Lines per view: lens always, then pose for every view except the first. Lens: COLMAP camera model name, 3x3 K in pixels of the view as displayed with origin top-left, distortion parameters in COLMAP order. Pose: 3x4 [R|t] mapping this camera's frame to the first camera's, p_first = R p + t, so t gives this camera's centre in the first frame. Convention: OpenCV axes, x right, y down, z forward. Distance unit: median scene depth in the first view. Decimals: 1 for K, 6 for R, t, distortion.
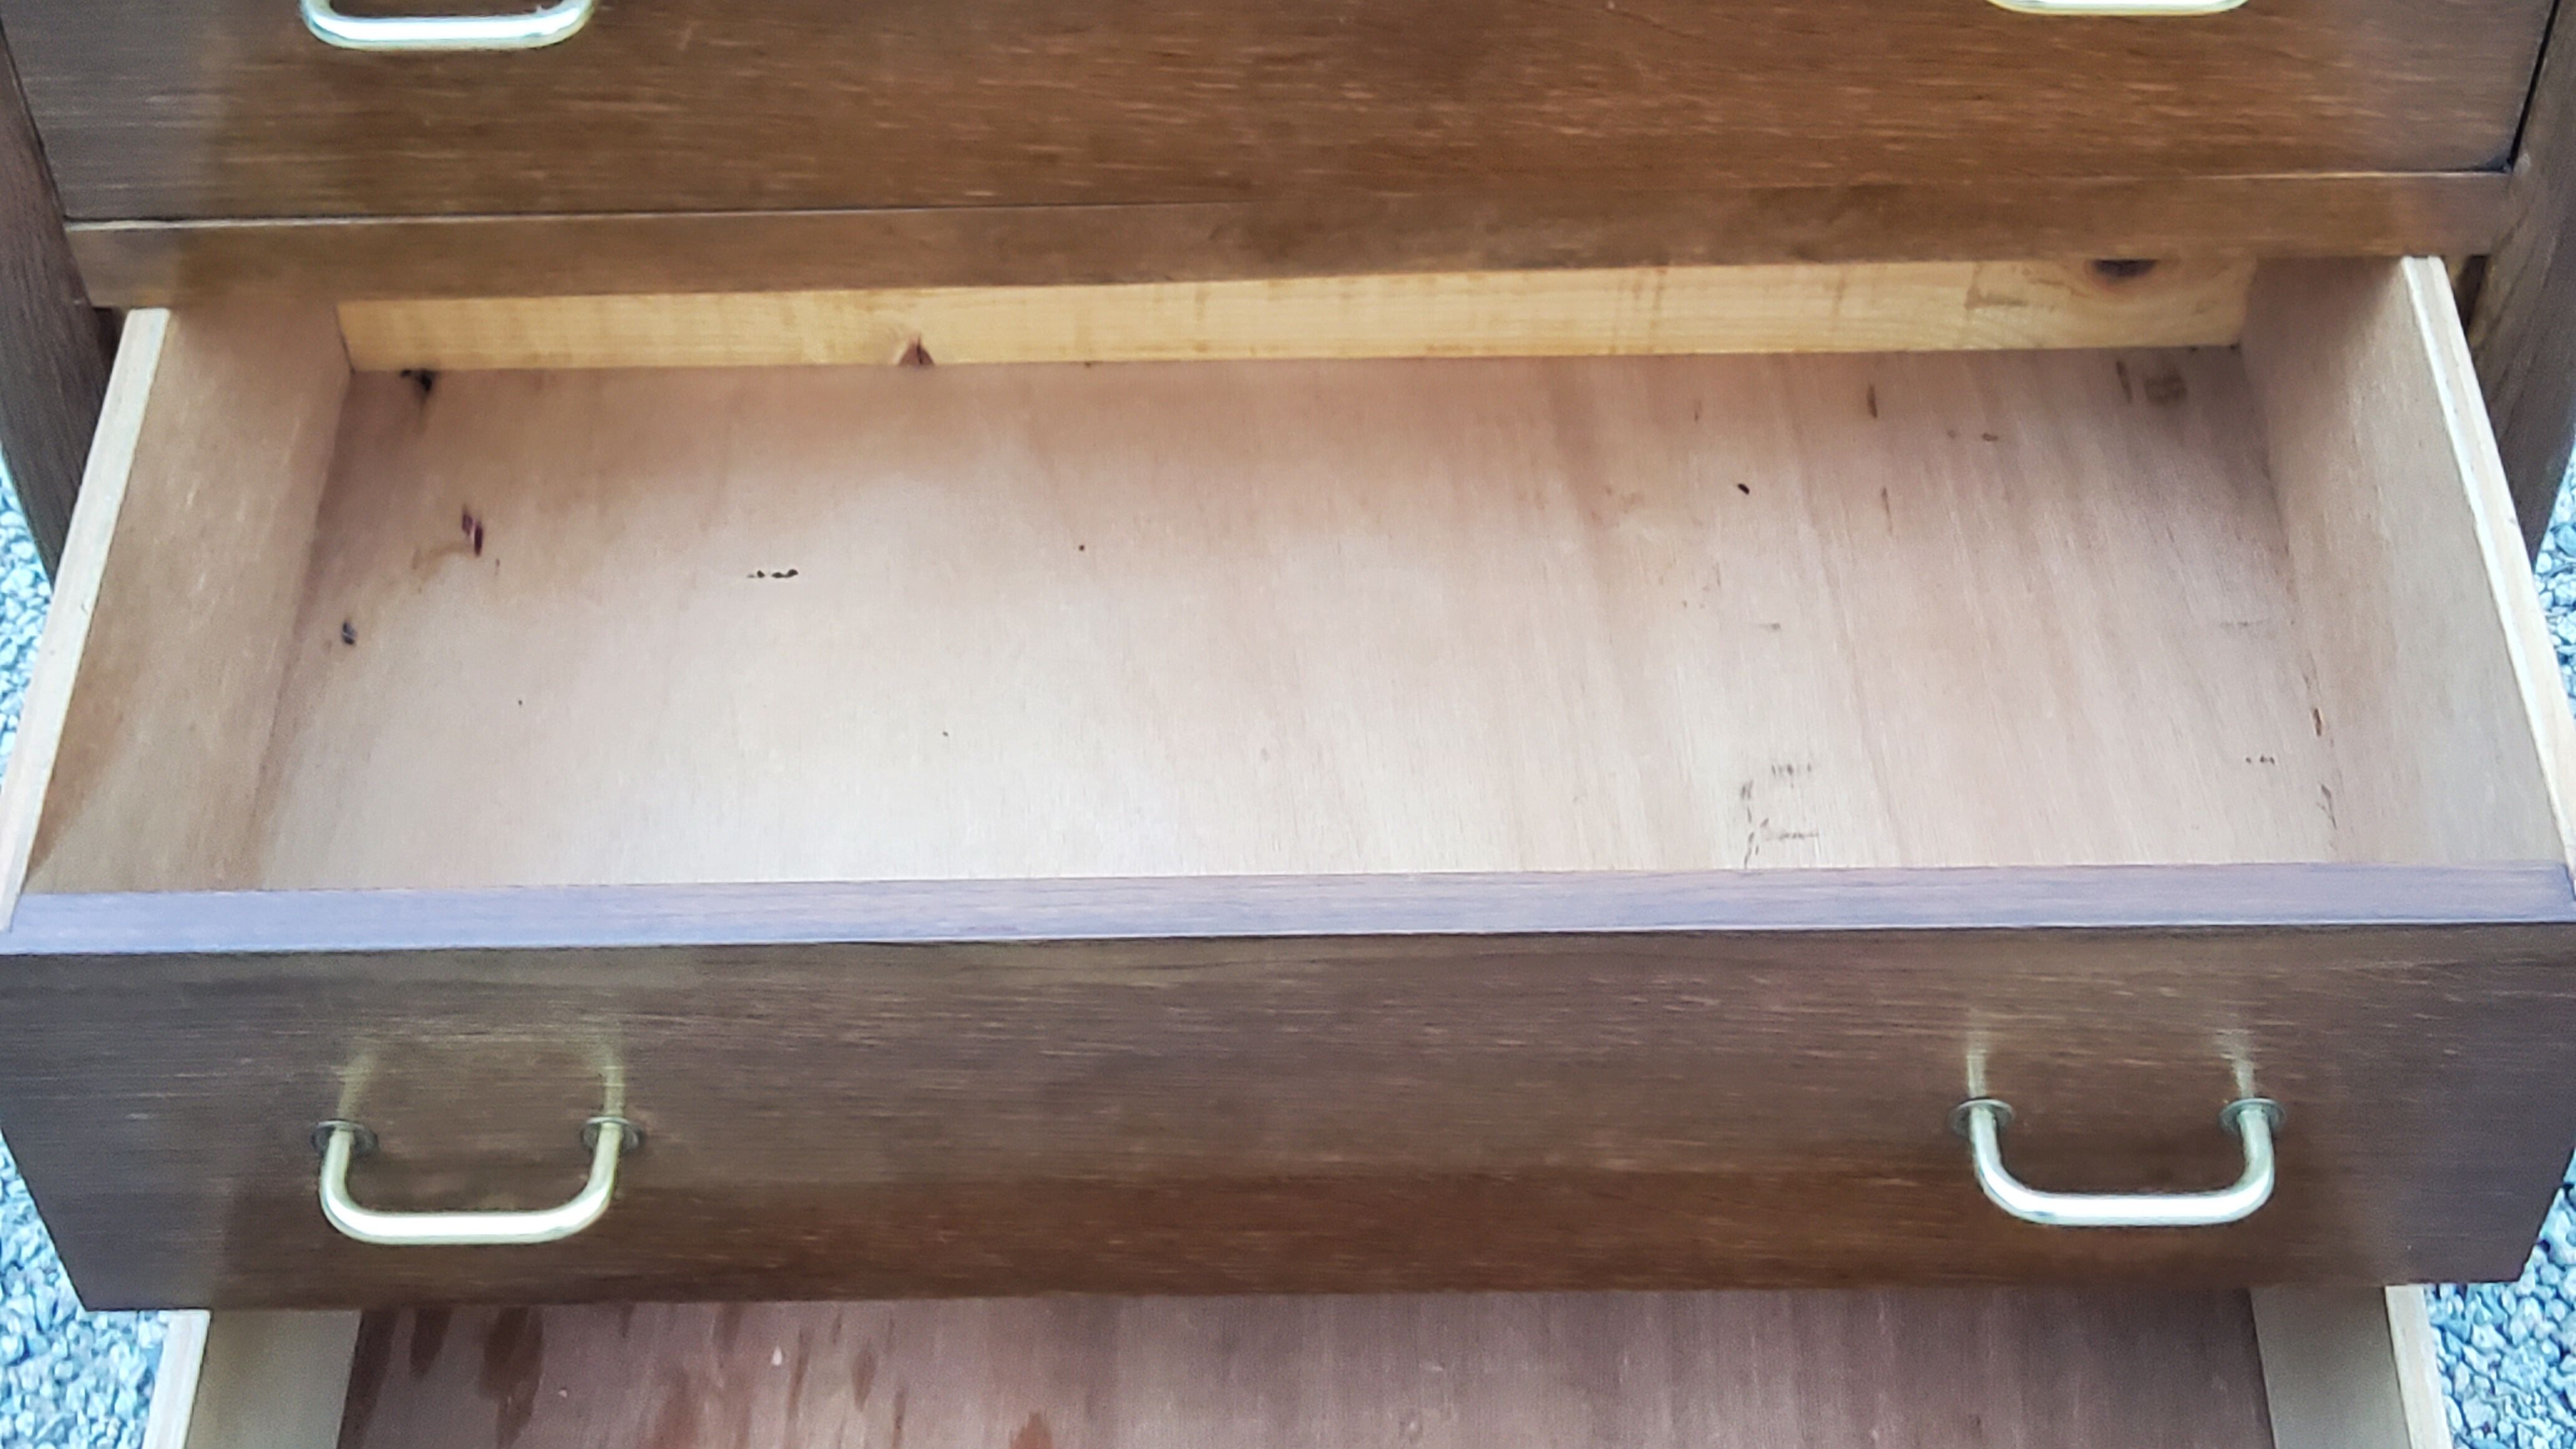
lens RADIAL K [[3853.7, 0, 1298.1], [0, 3853.7, 747.8], [0, 0, 1]] dist [0.106596, 0.000000]
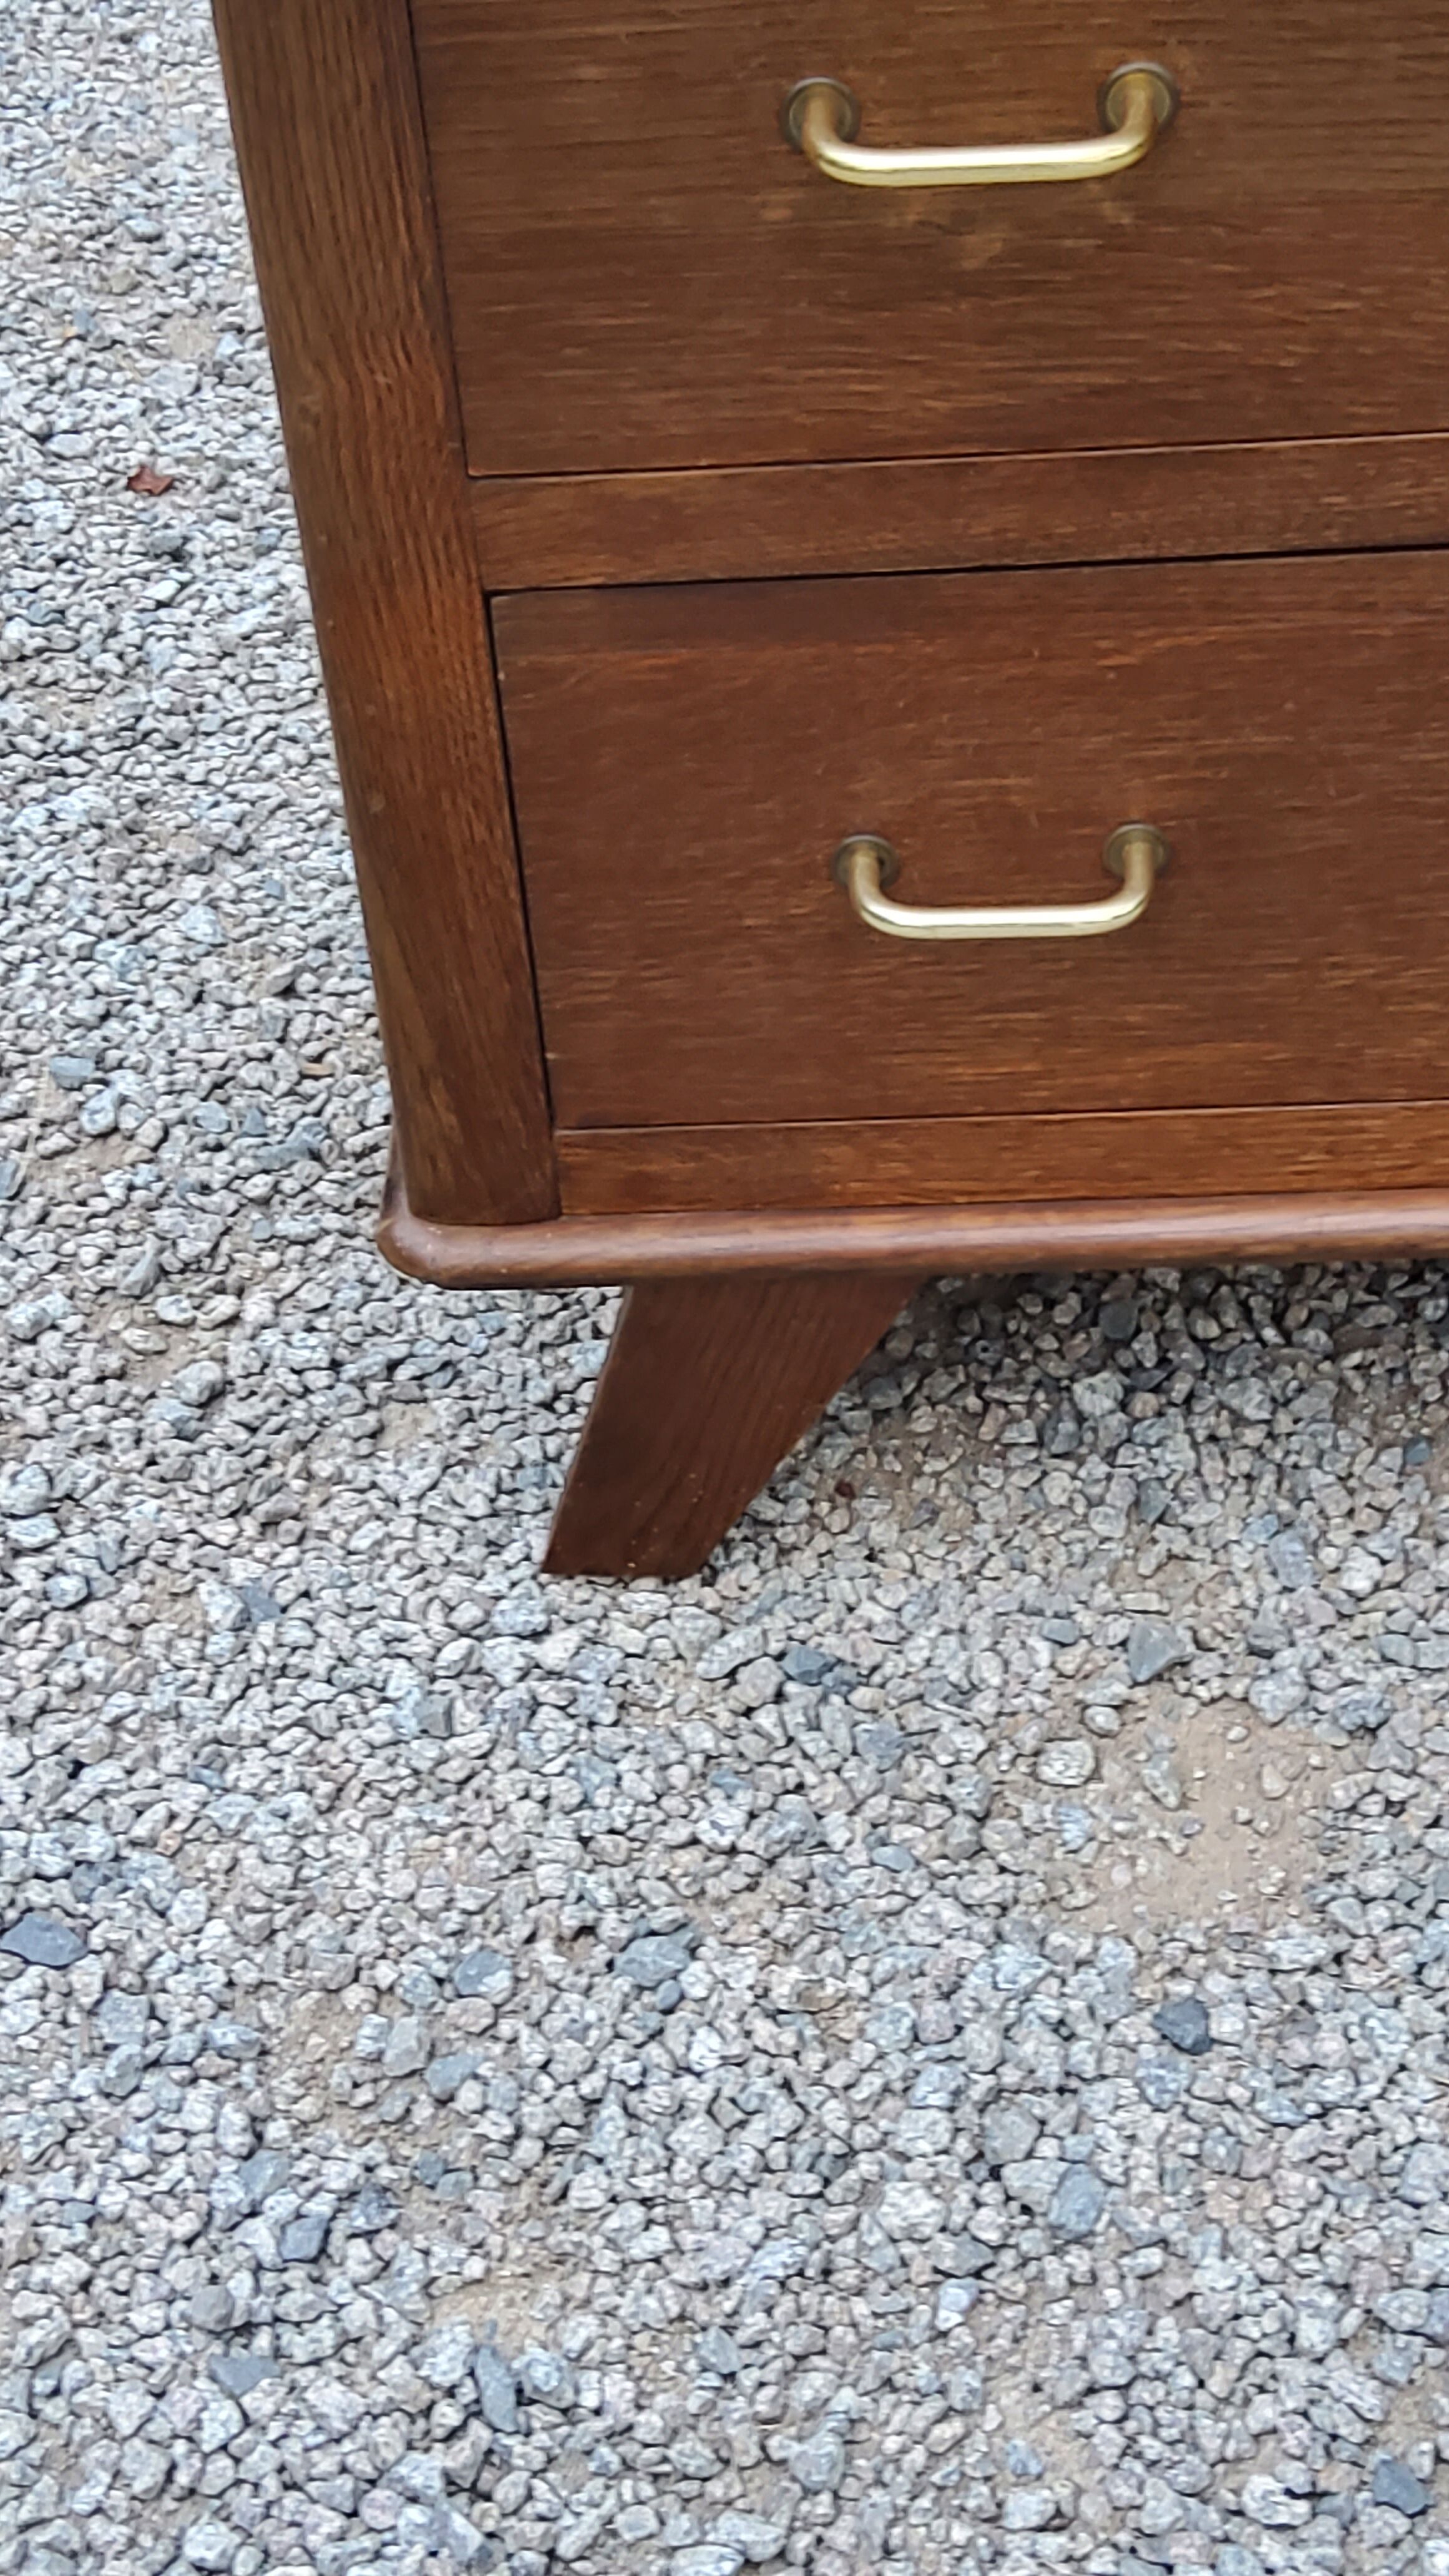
lens RADIAL K [[3853.7, 0, 741.1], [0, 3853.7, 1278.3], [0, 0, 1]] dist [0.106596, 0.000000]
pose [[0.997934, -0.013413, -0.062830, -0.168318], [0.005232, 0.991683, -0.128599, 0.225495], [0.064032, 0.128004, 0.989704, 0.262420]]
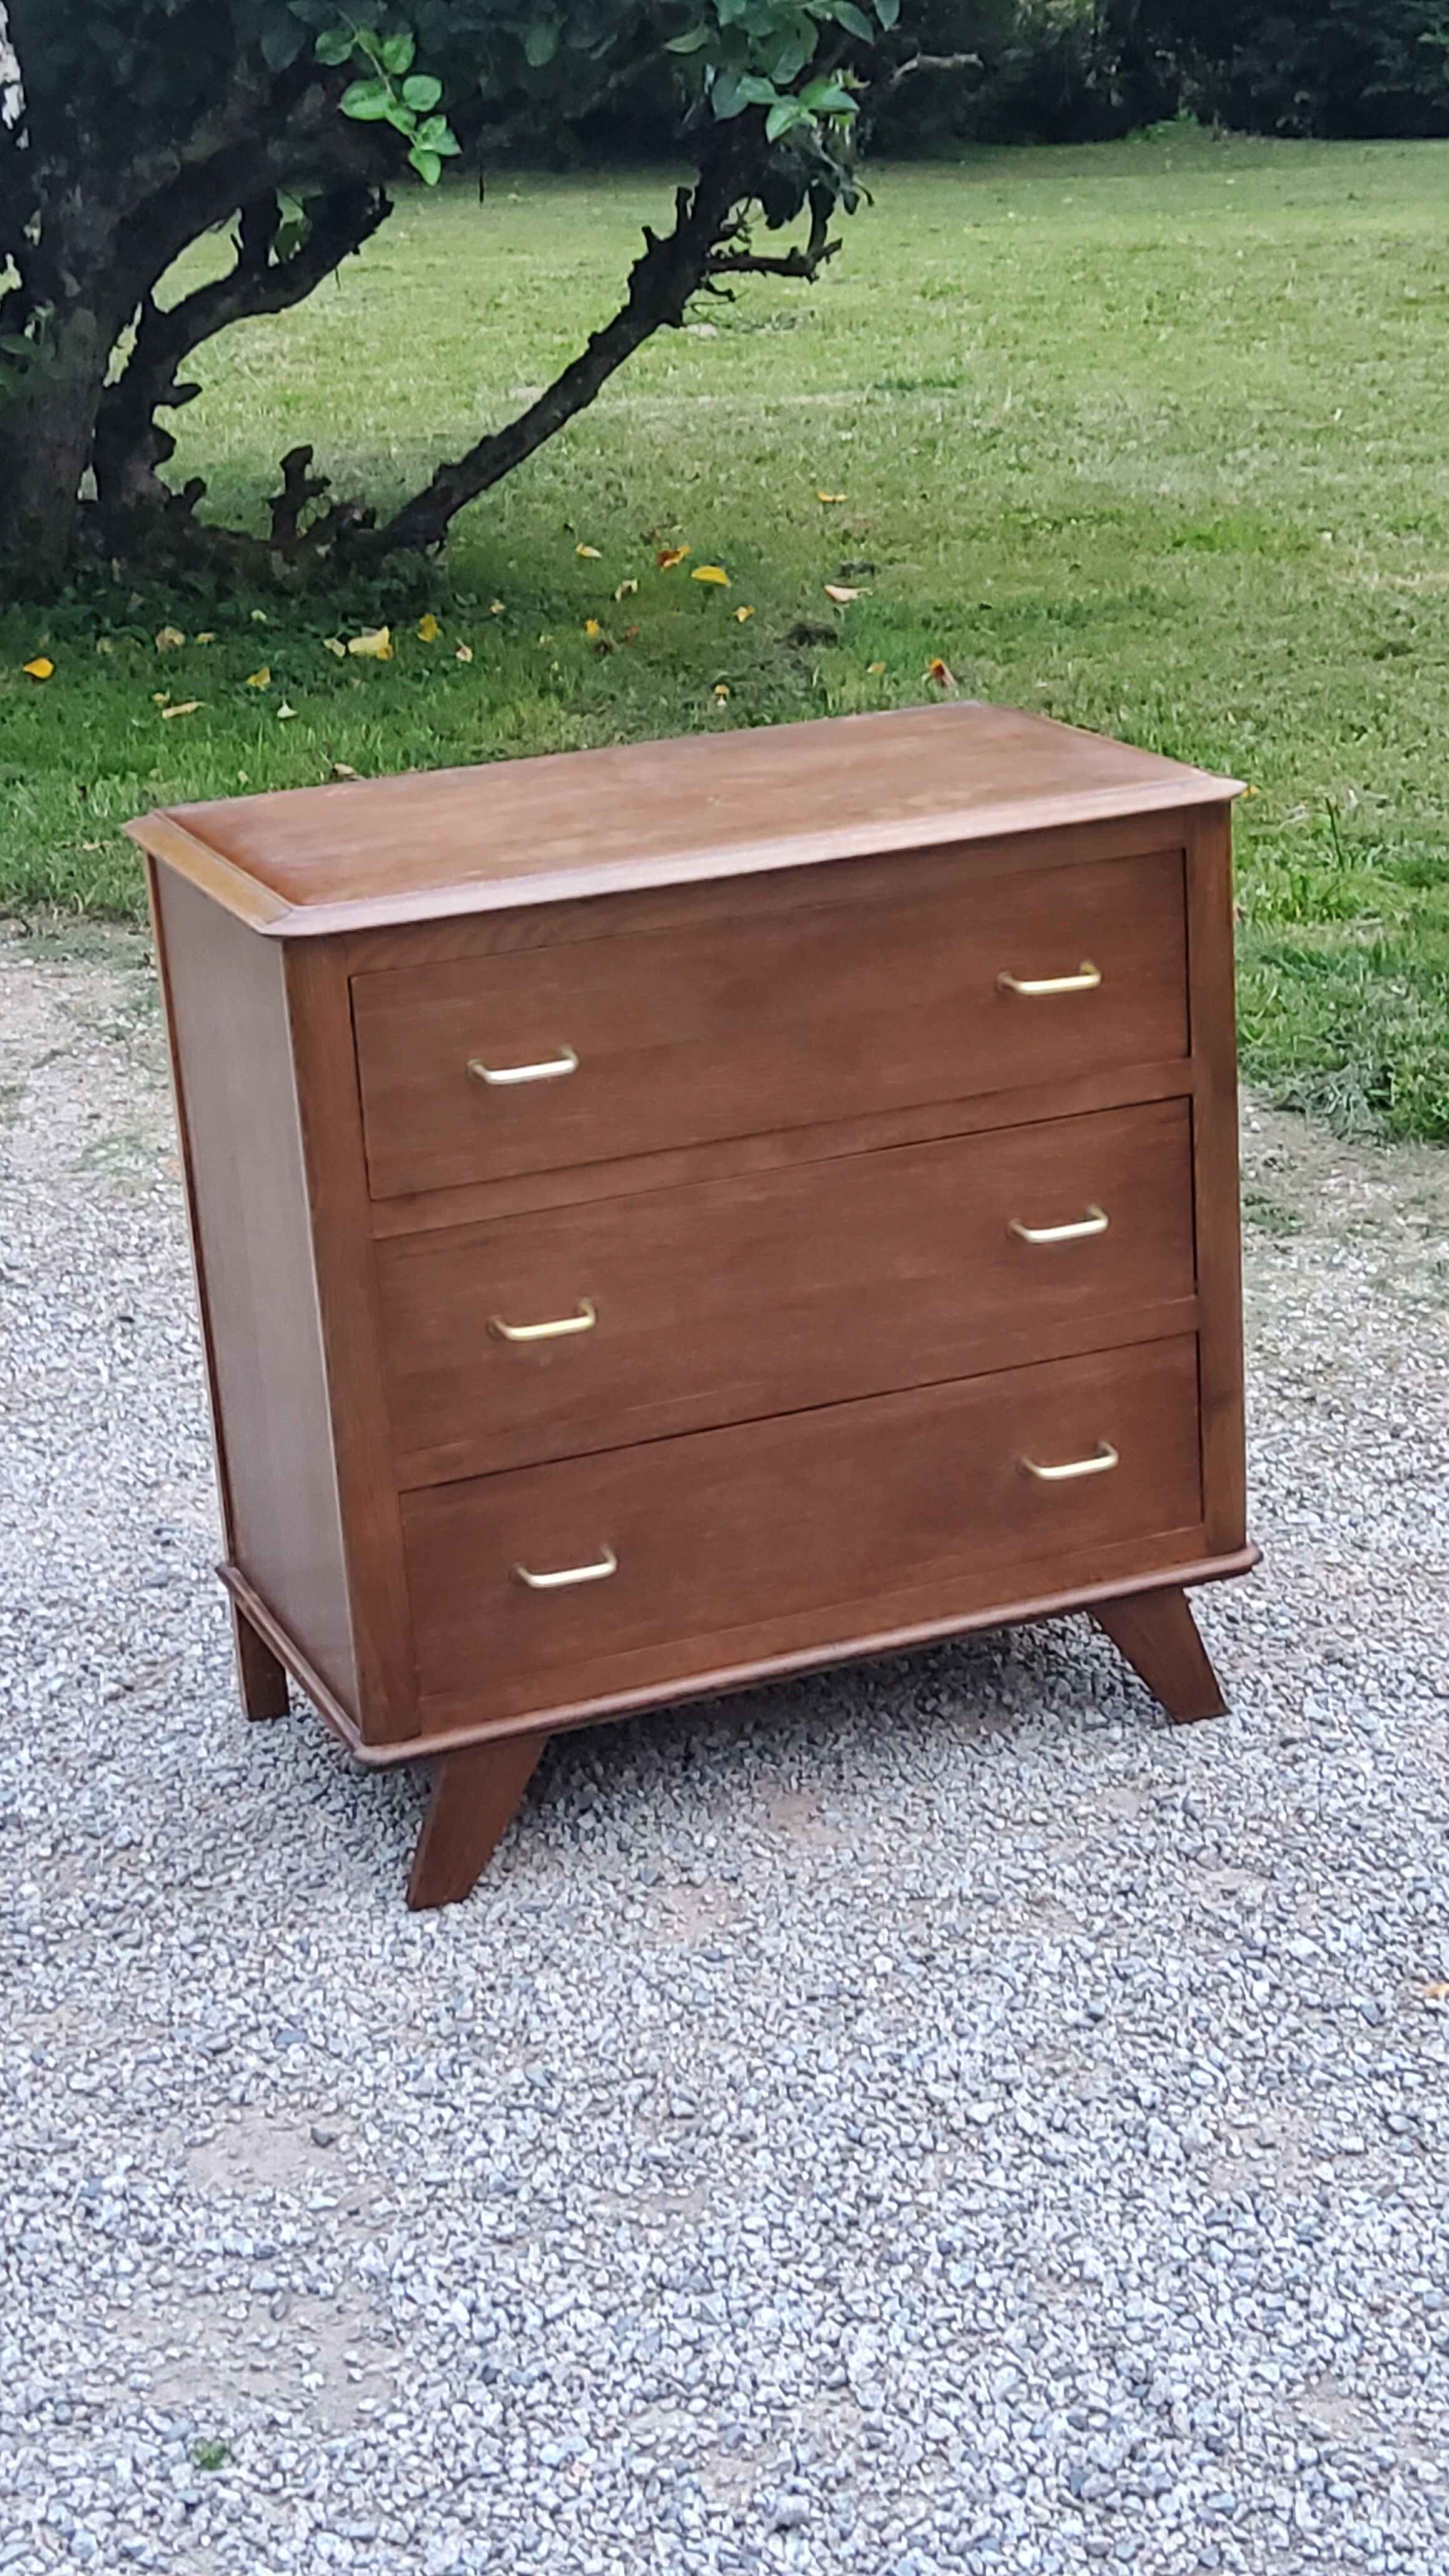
lens RADIAL K [[3853.7, 0, 773.2], [0, 3853.7, 1279.2], [0, 0, 1]] dist [0.106596, 0.000000]
pose [[0.927122, -0.157387, 0.340109, -0.797013], [0.308946, 0.834676, -0.455925, 0.980986], [-0.212124, 0.527774, 0.822471, -0.976313]]
